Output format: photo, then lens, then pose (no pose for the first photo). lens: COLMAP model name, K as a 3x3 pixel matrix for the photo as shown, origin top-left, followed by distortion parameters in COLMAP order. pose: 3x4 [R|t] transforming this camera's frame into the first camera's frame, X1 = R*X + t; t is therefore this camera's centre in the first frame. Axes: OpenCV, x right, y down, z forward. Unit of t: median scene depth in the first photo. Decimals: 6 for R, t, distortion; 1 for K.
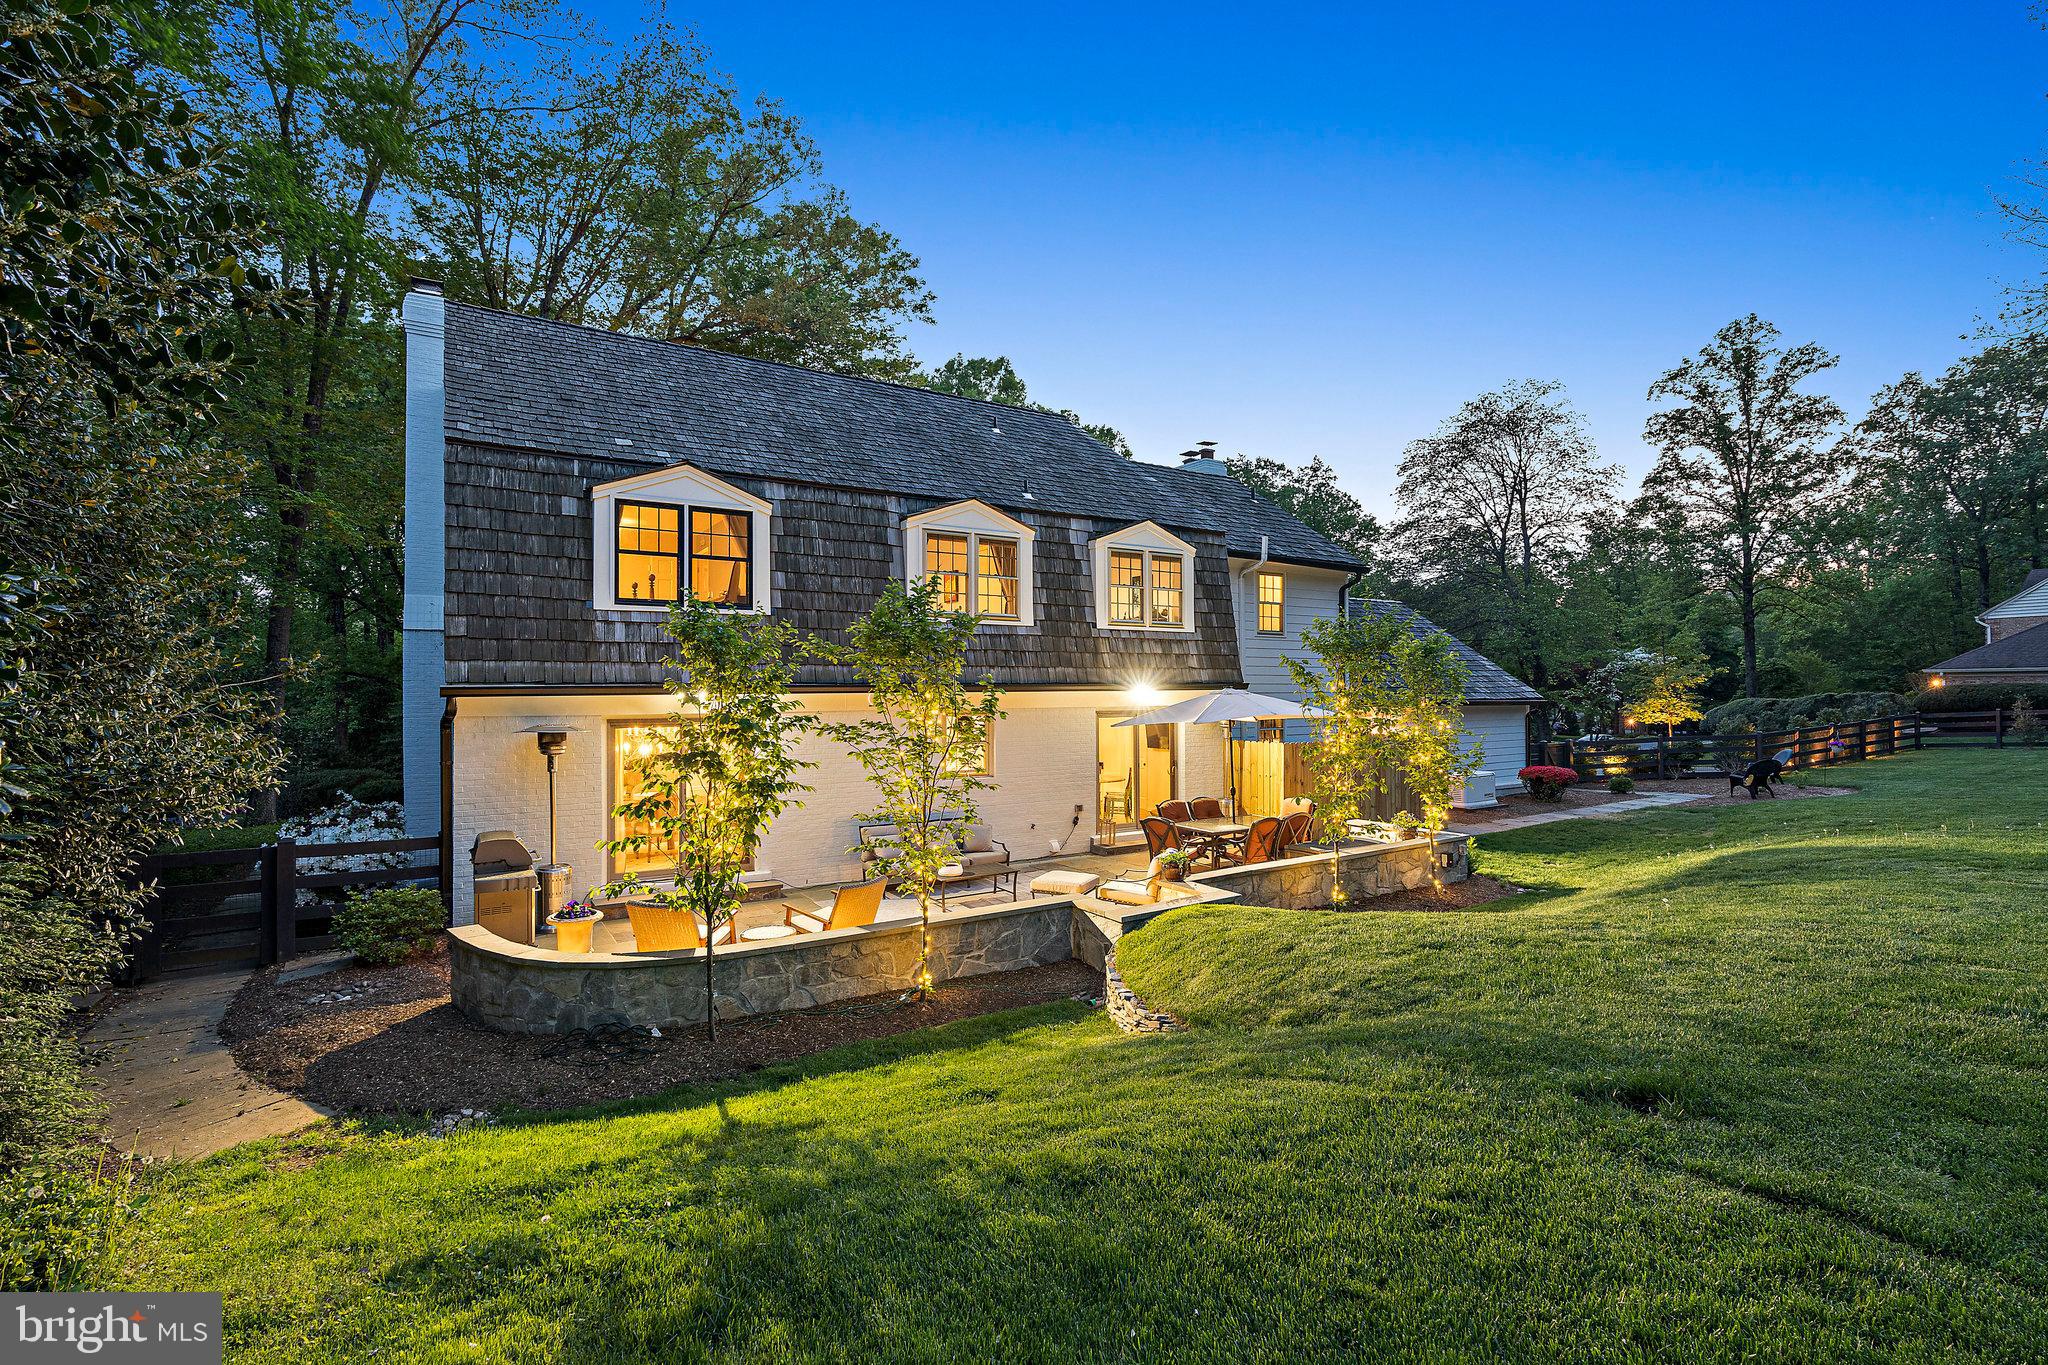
lens RADIAL K [[933.8, 0, 1024.9], [0, 933.8, 683.4], [0, 0, 1]] dist [-0.002279, 0.000064]
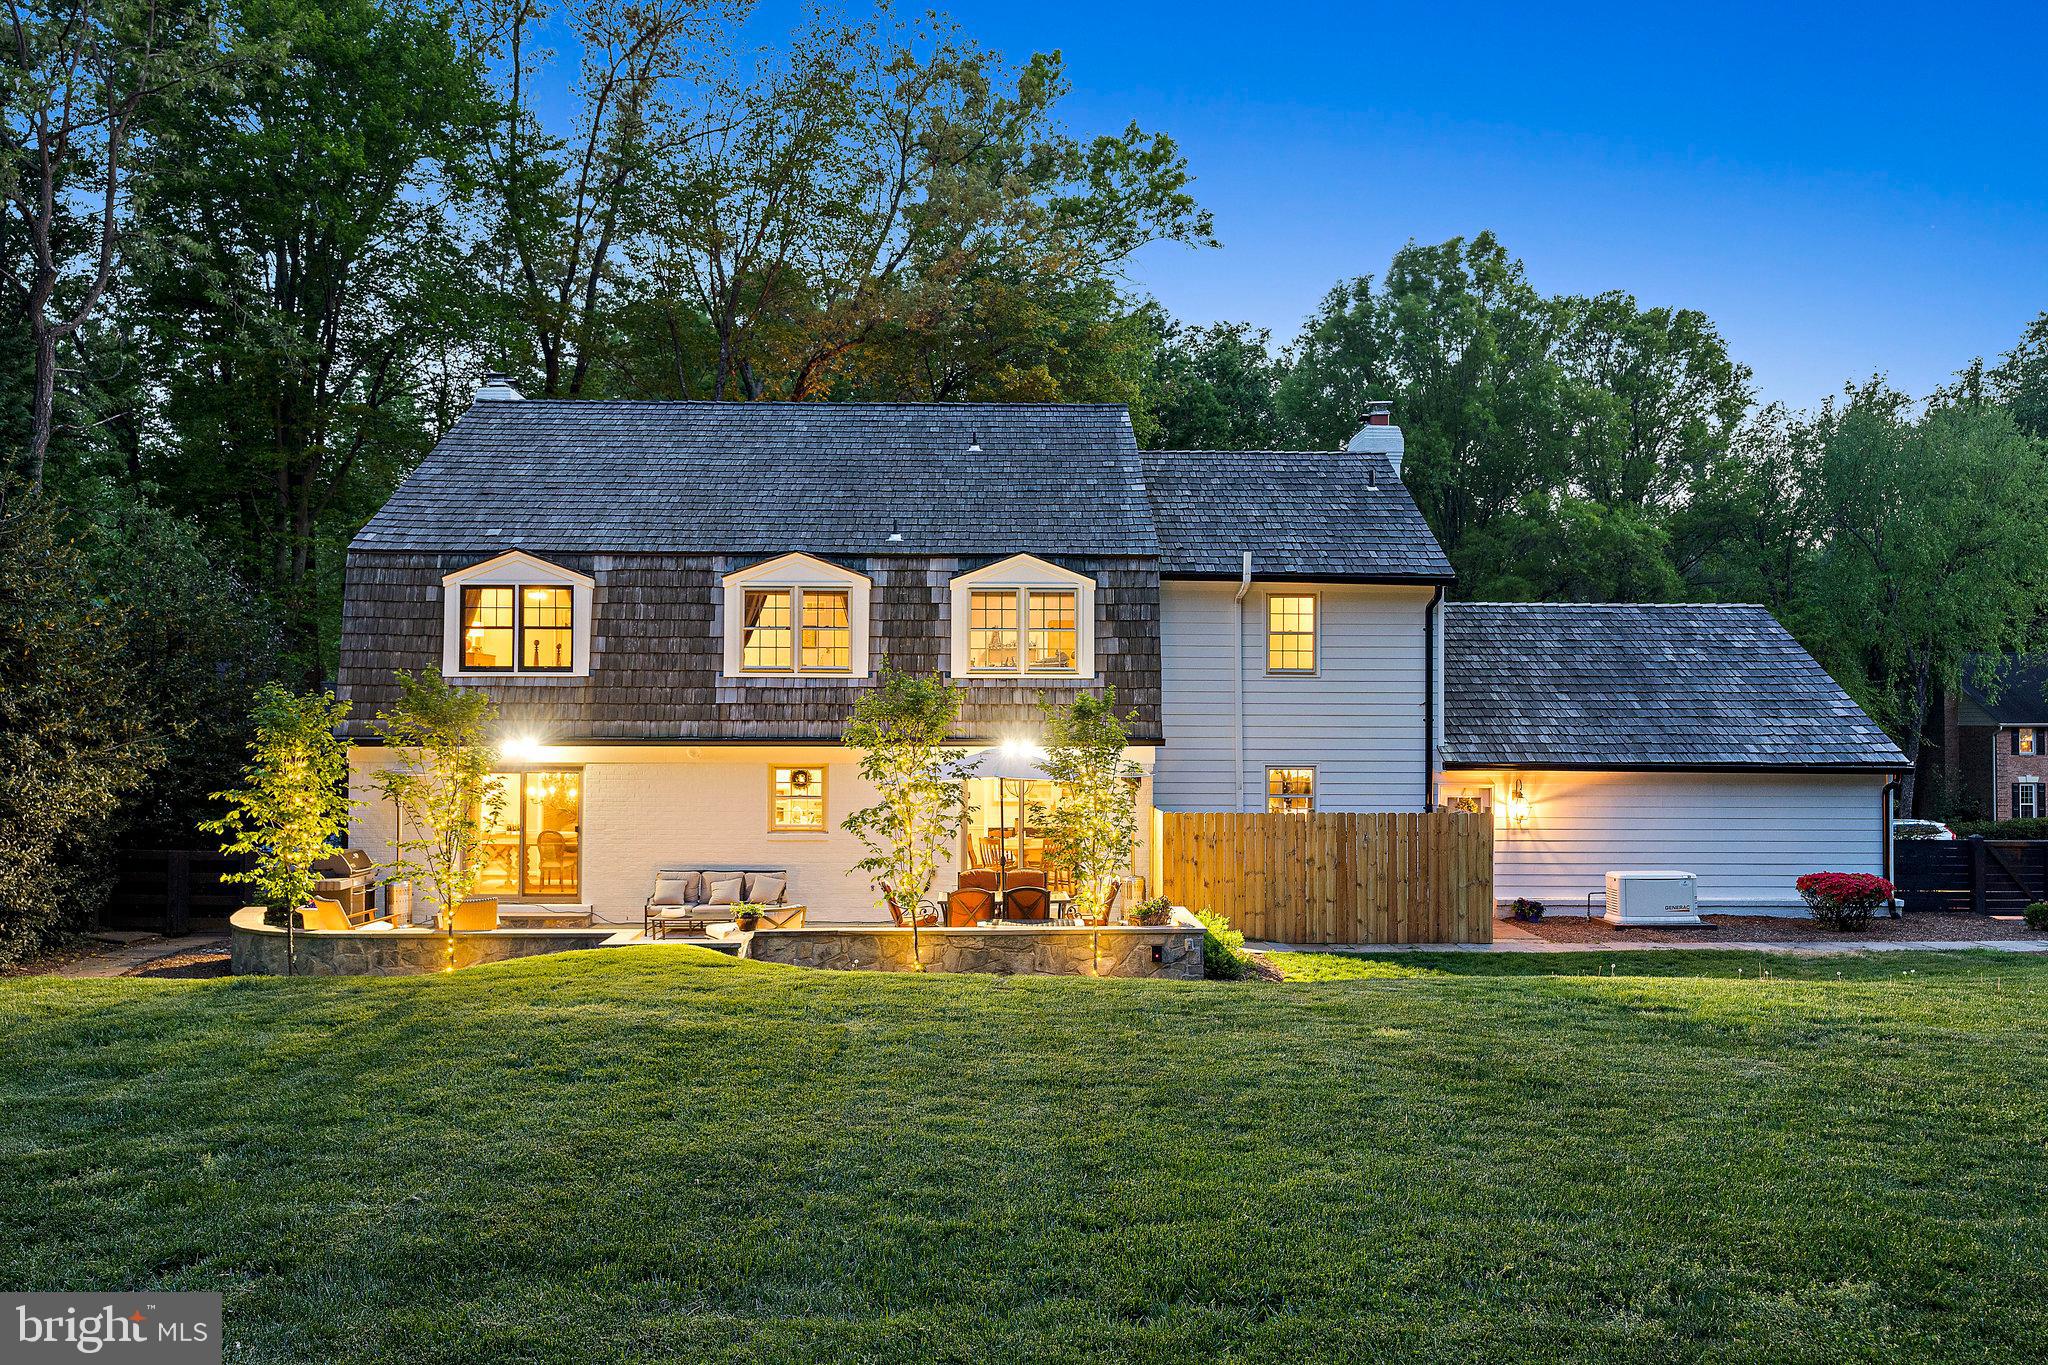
lens RADIAL K [[1433.9, 0, 1022.9], [0, 1433.9, 688.3], [0, 0, 1]] dist [0.010168, 0.000261]
pose [[0.849380, -0.005982, -0.527747, 0.932561], [-0.003121, 0.999861, -0.016358, -0.027657], [0.527772, 0.015541, 0.849244, -0.162060]]
